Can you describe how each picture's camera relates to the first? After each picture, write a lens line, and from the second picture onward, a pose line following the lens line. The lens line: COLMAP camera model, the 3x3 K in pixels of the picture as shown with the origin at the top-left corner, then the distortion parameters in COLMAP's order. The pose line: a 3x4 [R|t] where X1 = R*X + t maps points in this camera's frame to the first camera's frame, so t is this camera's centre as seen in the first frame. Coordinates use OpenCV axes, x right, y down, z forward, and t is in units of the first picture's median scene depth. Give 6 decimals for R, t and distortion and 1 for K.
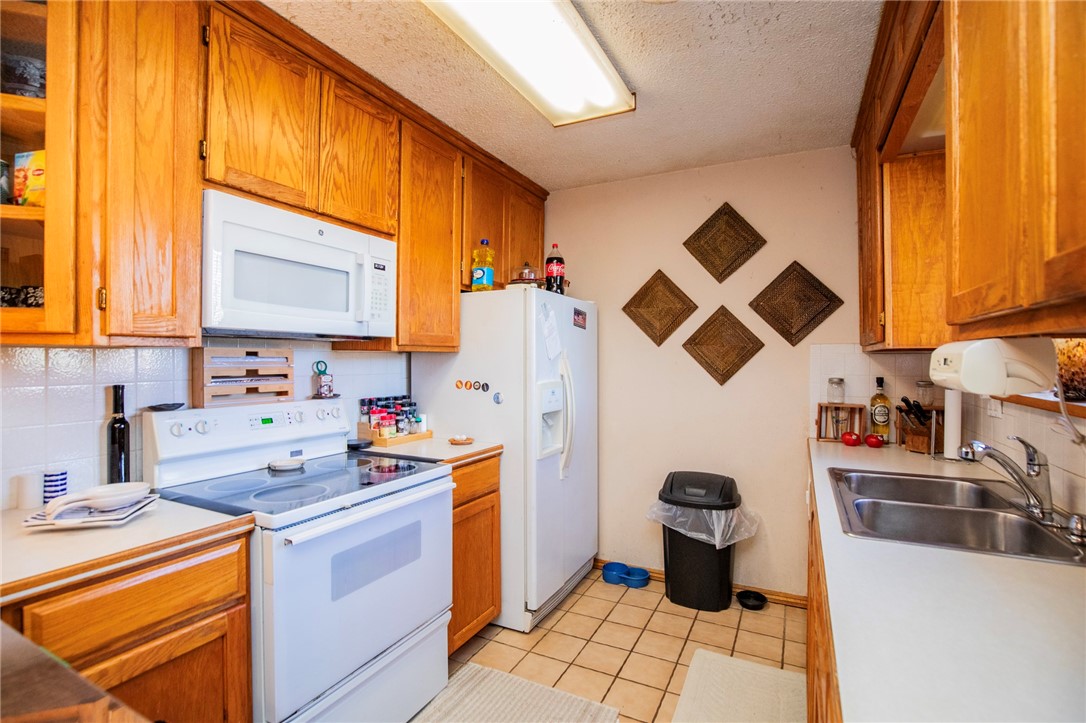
lens RADIAL K [[505.6, 0, 541.8], [0, 505.6, 365.8], [0, 0, 1]] dist [-0.029783, 0.001922]
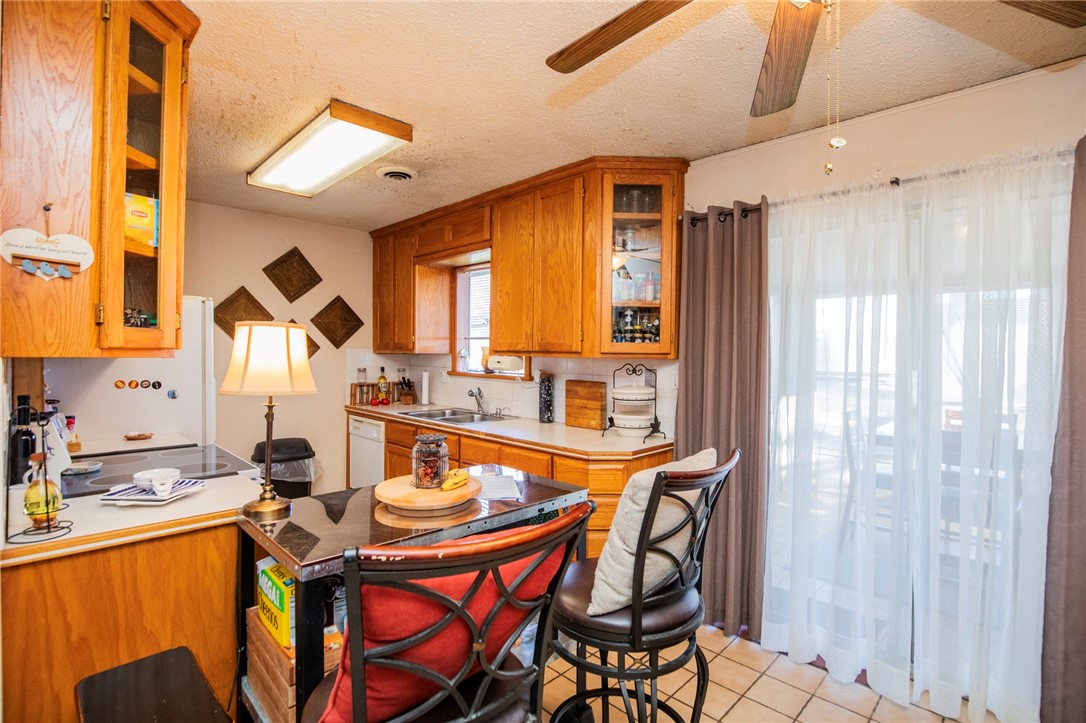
lens RADIAL K [[505.6, 0, 547.2], [0, 505.6, 362.2], [0, 0, 1]] dist [-0.029783, 0.001922]
pose [[0.317308, -0.017850, 0.948155, -0.847843], [-0.003118, 0.999798, 0.019866, -0.031363], [-0.948317, -0.009259, 0.317188, -0.154428]]
